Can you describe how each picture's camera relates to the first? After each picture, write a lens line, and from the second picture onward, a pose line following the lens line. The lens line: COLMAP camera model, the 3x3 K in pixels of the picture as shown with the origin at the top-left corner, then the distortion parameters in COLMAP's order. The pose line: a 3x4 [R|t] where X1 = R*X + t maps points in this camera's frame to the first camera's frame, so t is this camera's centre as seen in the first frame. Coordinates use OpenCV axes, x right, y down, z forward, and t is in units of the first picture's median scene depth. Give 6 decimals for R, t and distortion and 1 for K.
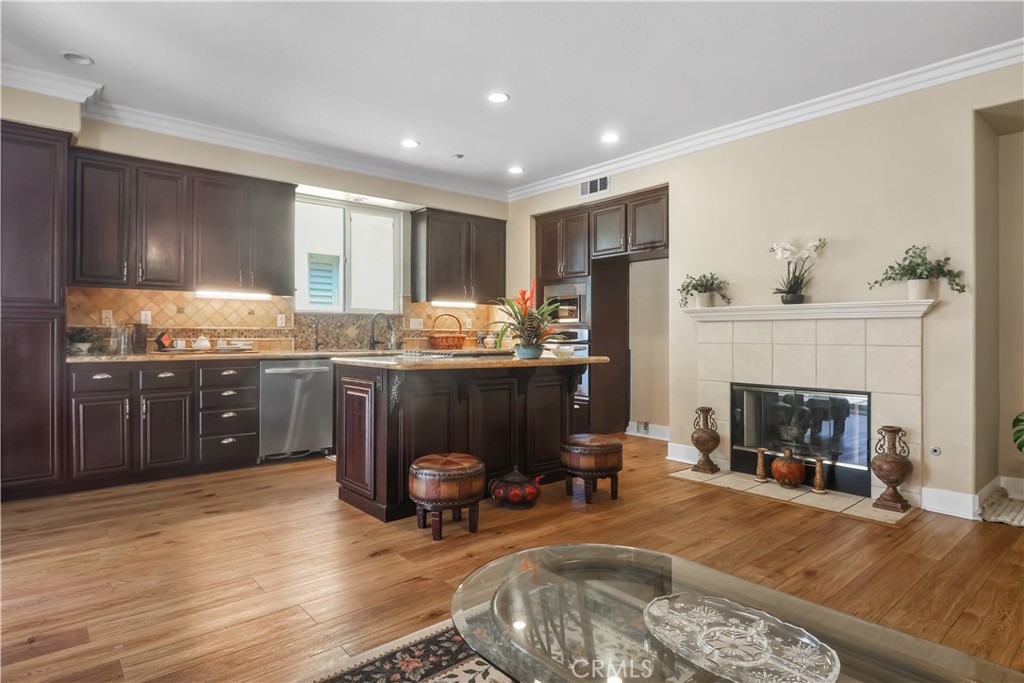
lens RADIAL K [[556.6, 0, 510.6], [0, 556.6, 332.7], [0, 0, 1]] dist [-0.001317, -0.002287]
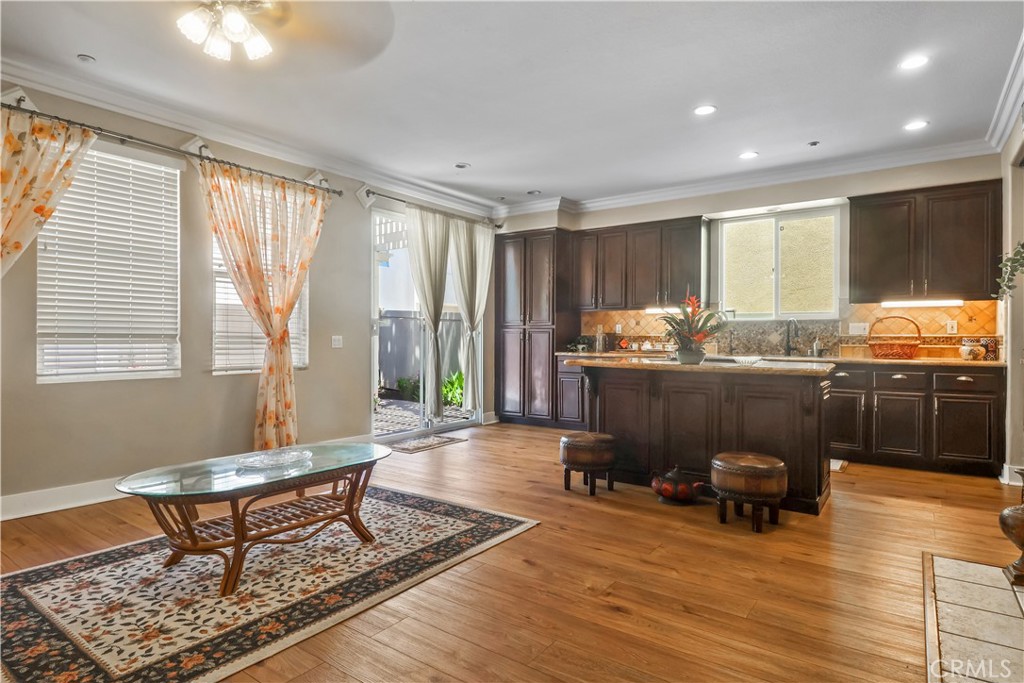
lens RADIAL K [[566.1, 0, 515.9], [0, 566.1, 337.1], [0, 0, 1]] dist [0.000539, -0.001794]
pose [[0.243843, -0.002341, -0.969812, 0.768974], [-0.001381, 0.999995, -0.002761, 0.000372], [0.969814, 0.002012, 0.243838, 0.346423]]
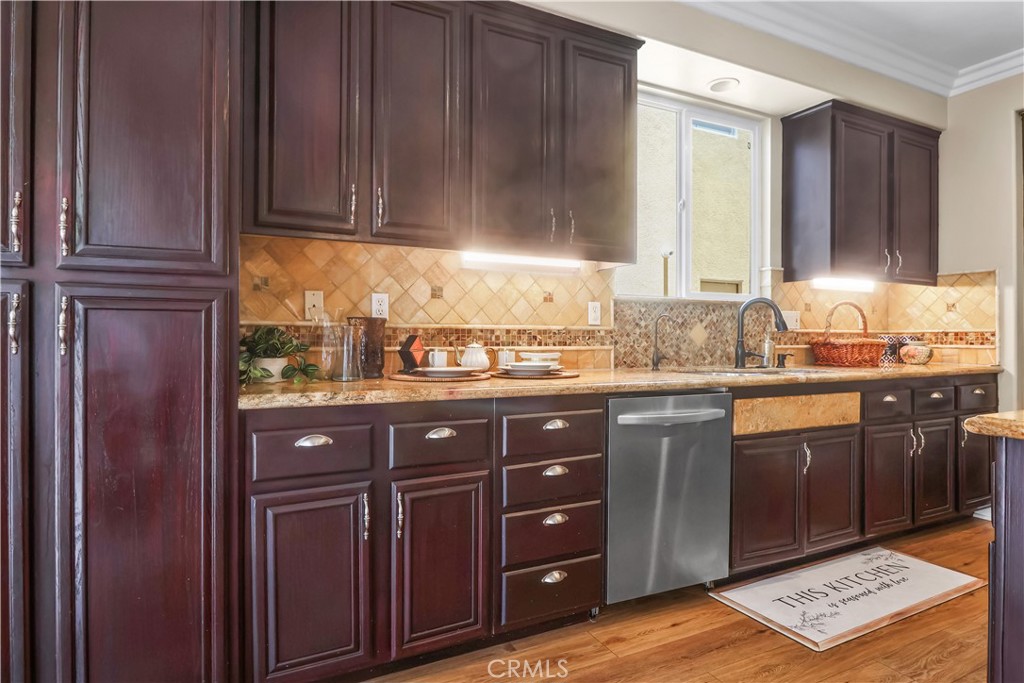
lens RADIAL K [[566.1, 0, 515.9], [0, 566.1, 337.1], [0, 0, 1]] dist [0.000539, -0.001794]
pose [[0.971035, 0.000945, -0.238936, -0.407324], [-0.000482, 0.999998, 0.001999, -0.000190], [0.238938, -0.001826, 0.971033, 0.522319]]
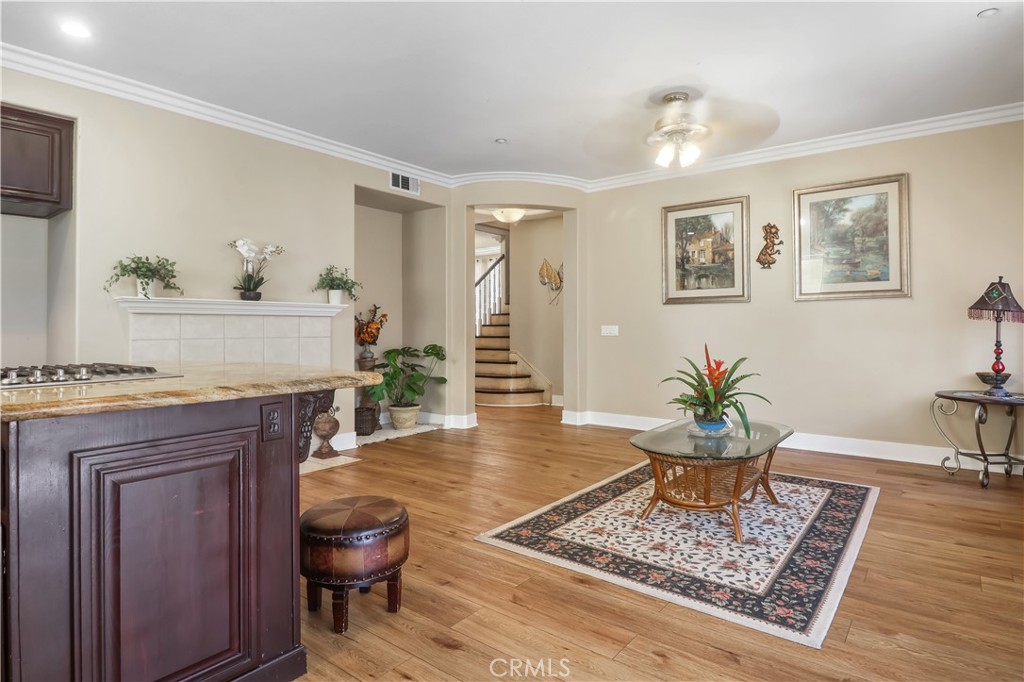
lens RADIAL K [[558.0, 0, 509.8], [0, 558.0, 319.2], [0, 0, 1]] dist [-0.002846, -0.001252]
pose [[-0.196464, 0.014511, 0.980404, -0.570085], [0.000076, 0.999891, -0.014784, 0.000125], [-0.980511, -0.002830, -0.196444, 0.643195]]
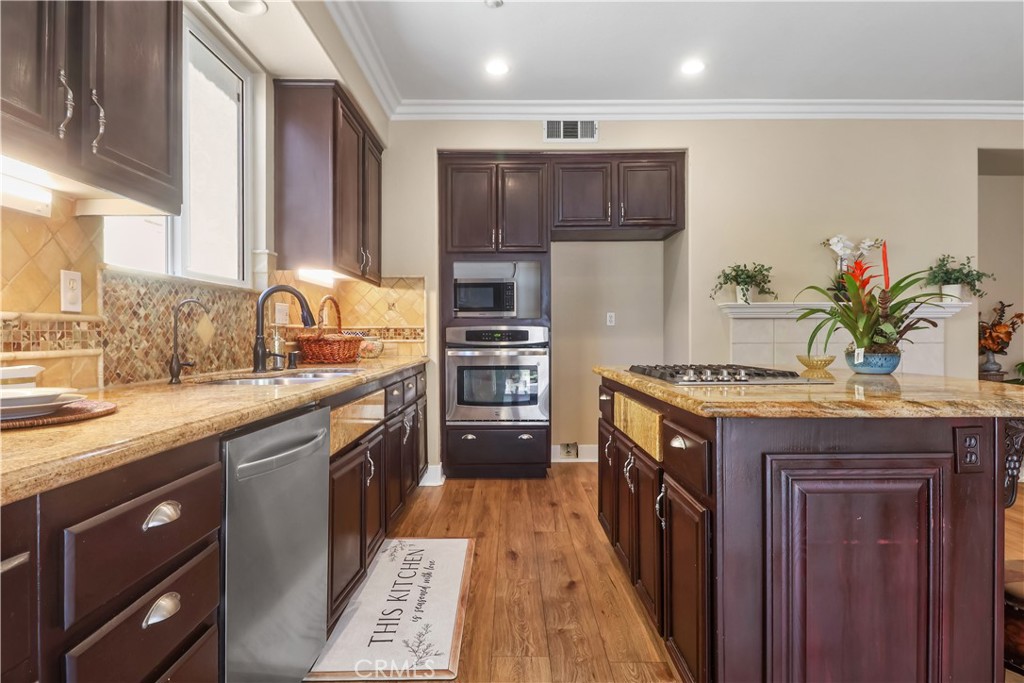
lens RADIAL K [[557.9, 0, 507.8], [0, 557.9, 335.9], [0, 0, 1]] dist [-0.011834, -0.001715]
pose [[0.655929, -0.006090, 0.754798, -0.552909], [0.001426, 0.999976, 0.006830, 0.000399], [-0.754821, -0.003404, 0.655921, 0.719024]]
